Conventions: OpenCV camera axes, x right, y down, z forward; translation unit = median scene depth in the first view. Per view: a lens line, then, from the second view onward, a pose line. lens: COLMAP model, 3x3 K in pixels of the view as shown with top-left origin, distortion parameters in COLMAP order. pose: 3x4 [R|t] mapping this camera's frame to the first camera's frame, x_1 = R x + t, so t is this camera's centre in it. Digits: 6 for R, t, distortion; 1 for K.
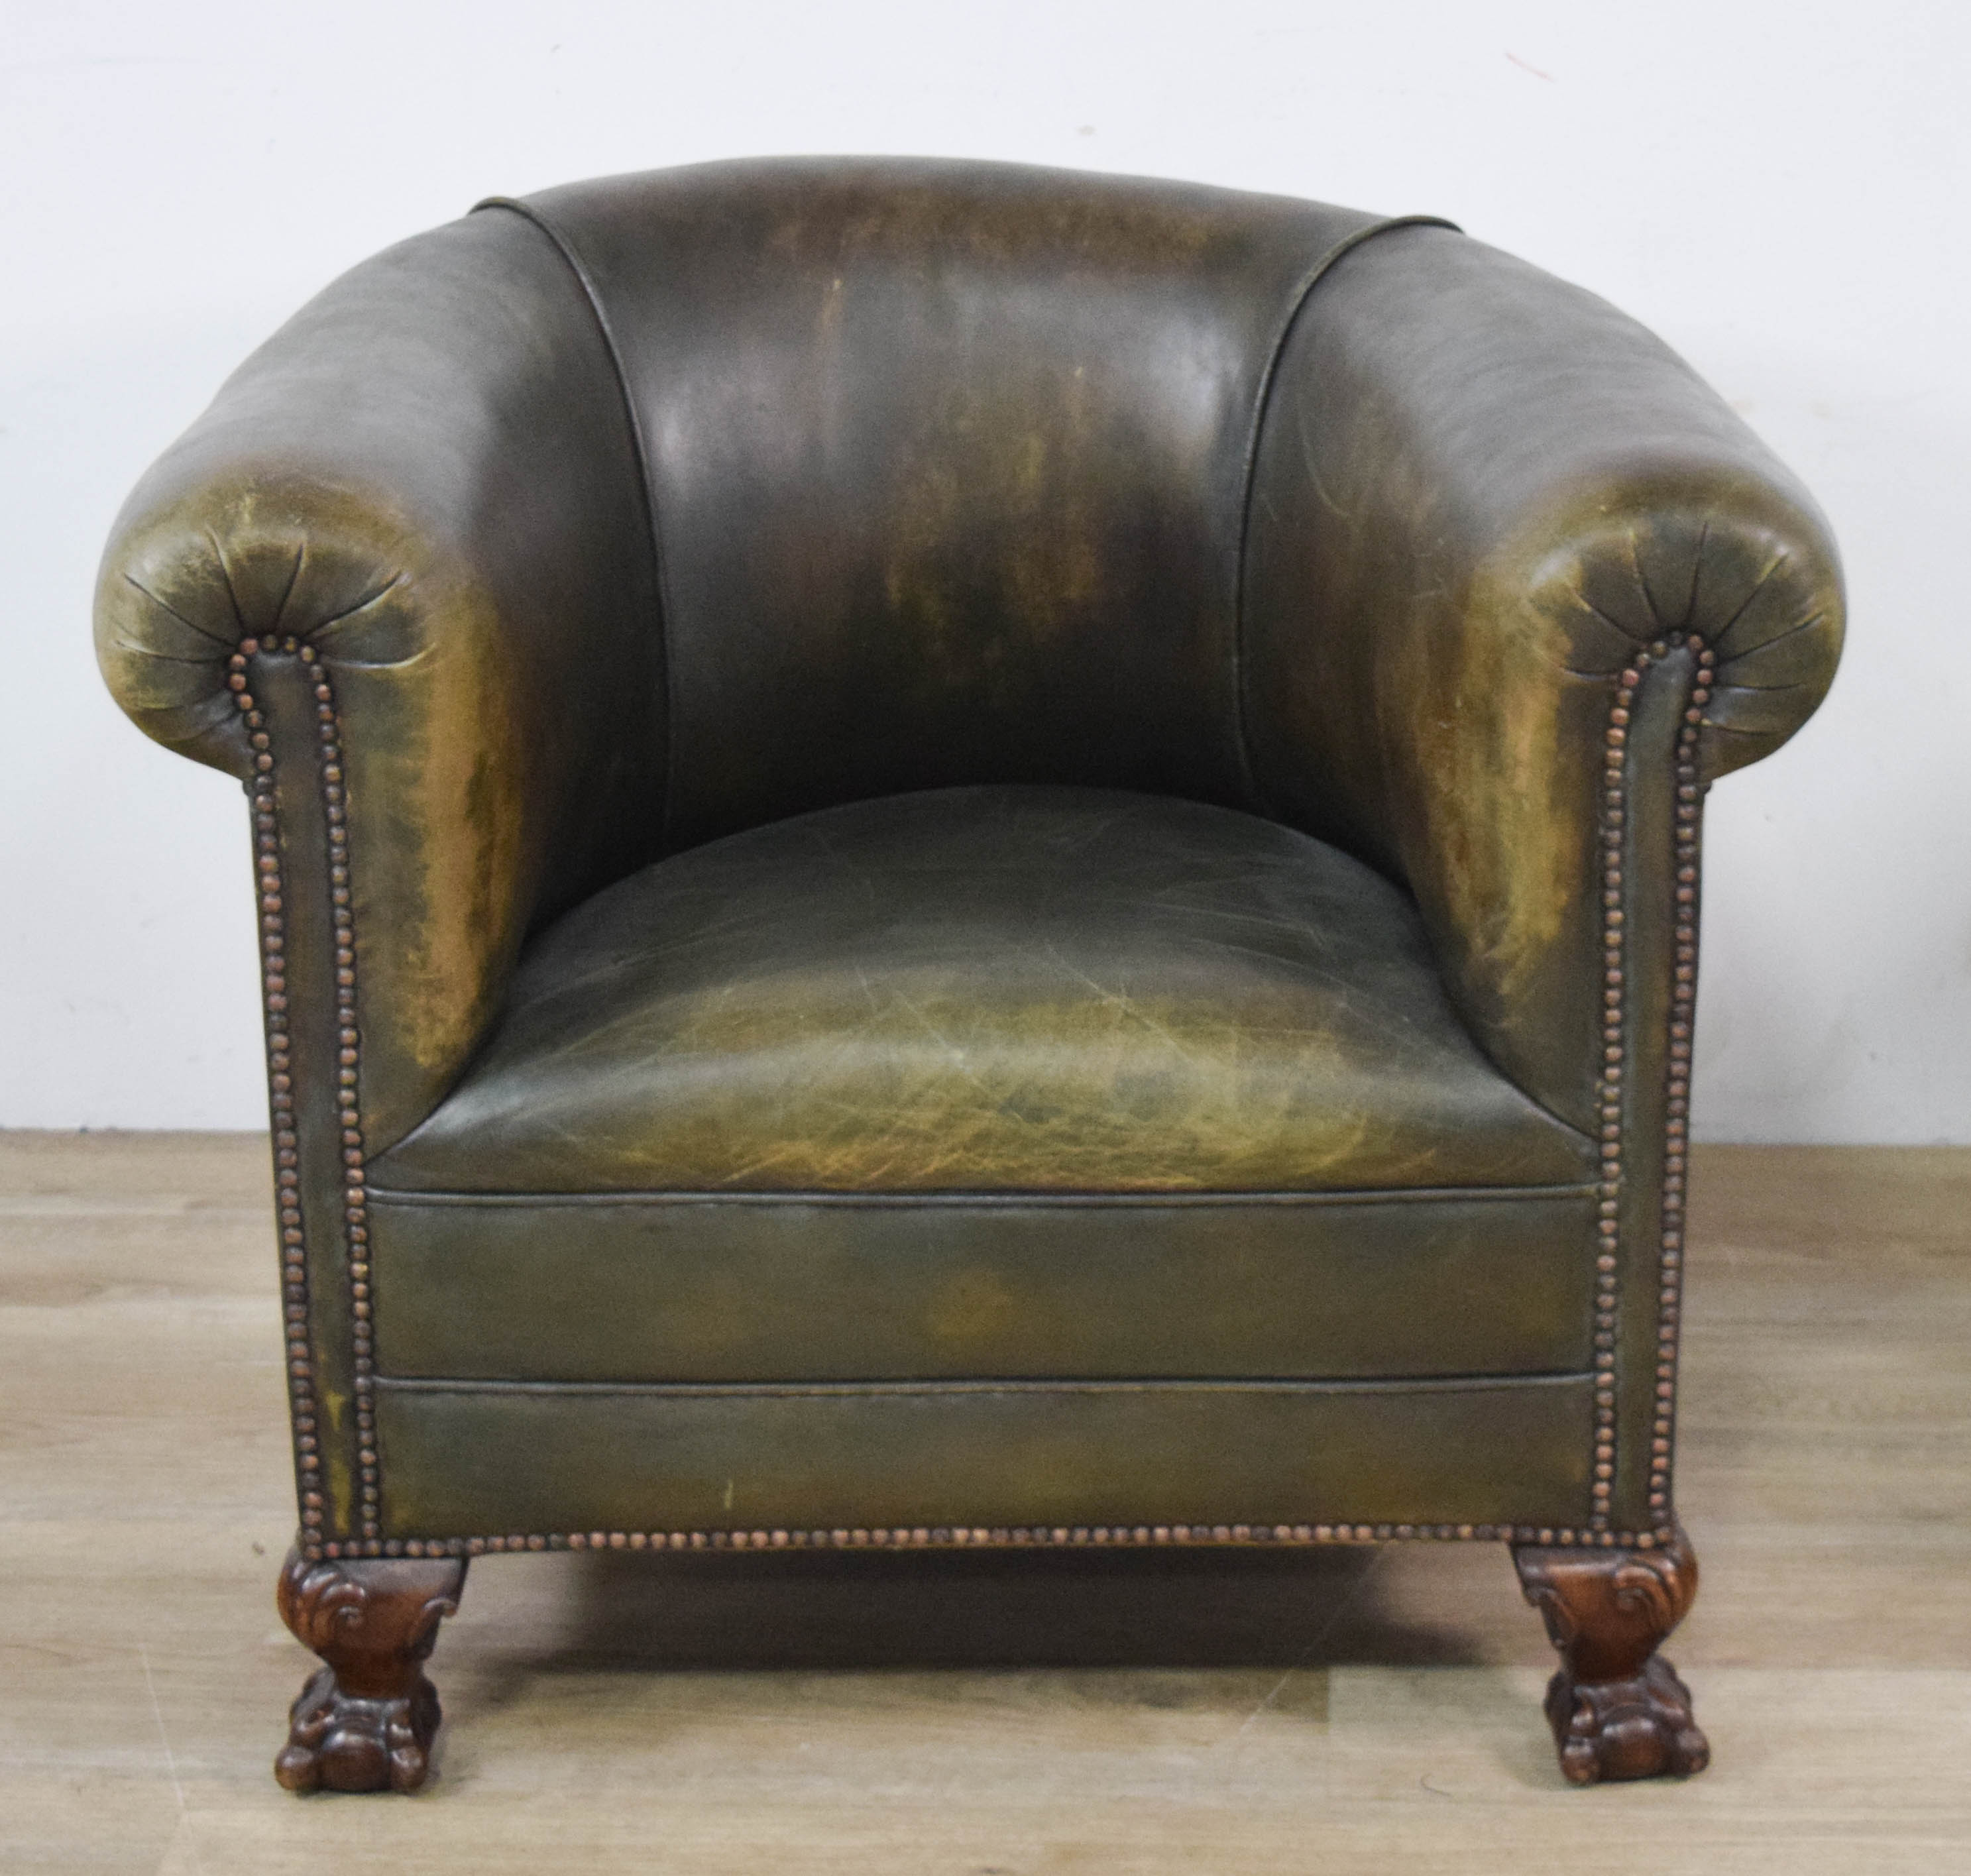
lens RADIAL K [[5150.1, 0, 986.7], [0, 5150.1, 730.6], [0, 0, 1]] dist [-0.130918, 1.663209]
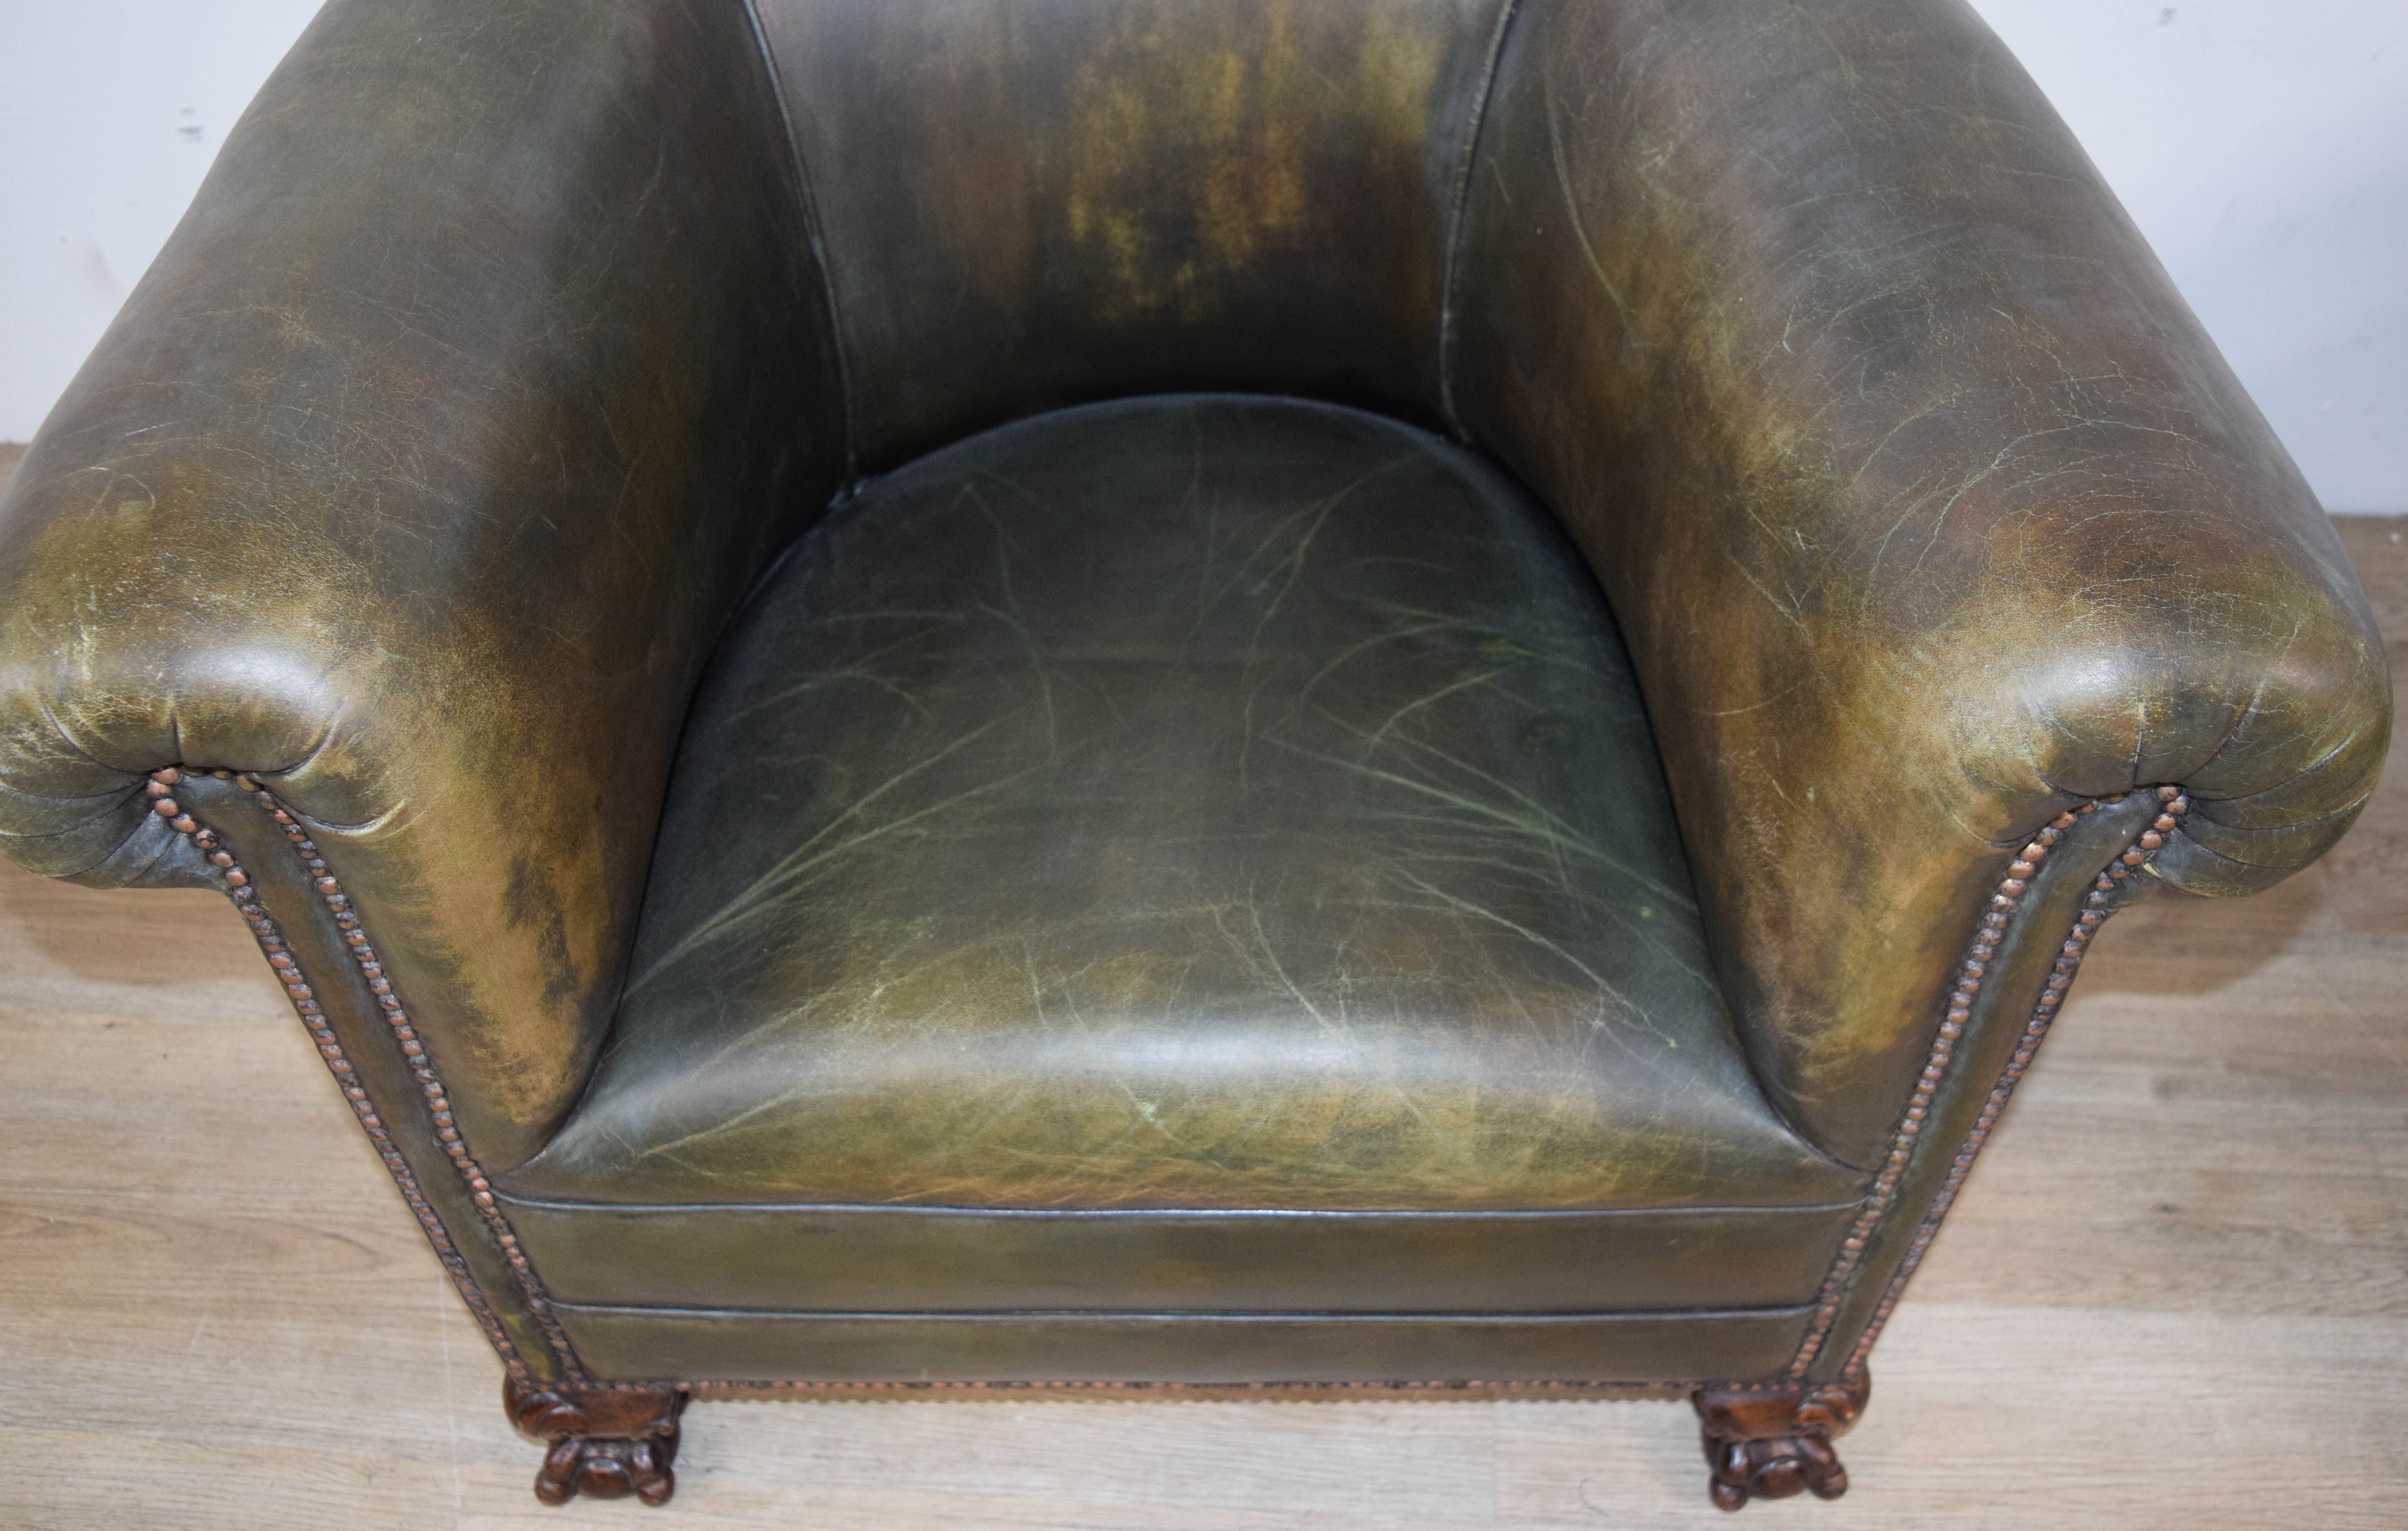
lens RADIAL K [[2095.7, 0, 1191.6], [0, 2095.7, 765.5], [0, 0, 1]] dist [-0.081232, -0.001327]
pose [[0.999980, -0.004514, 0.004538, 0.000351], [0.001388, 0.845061, 0.534668, -0.168224], [-0.006249, -0.534651, 0.845050, 0.735271]]
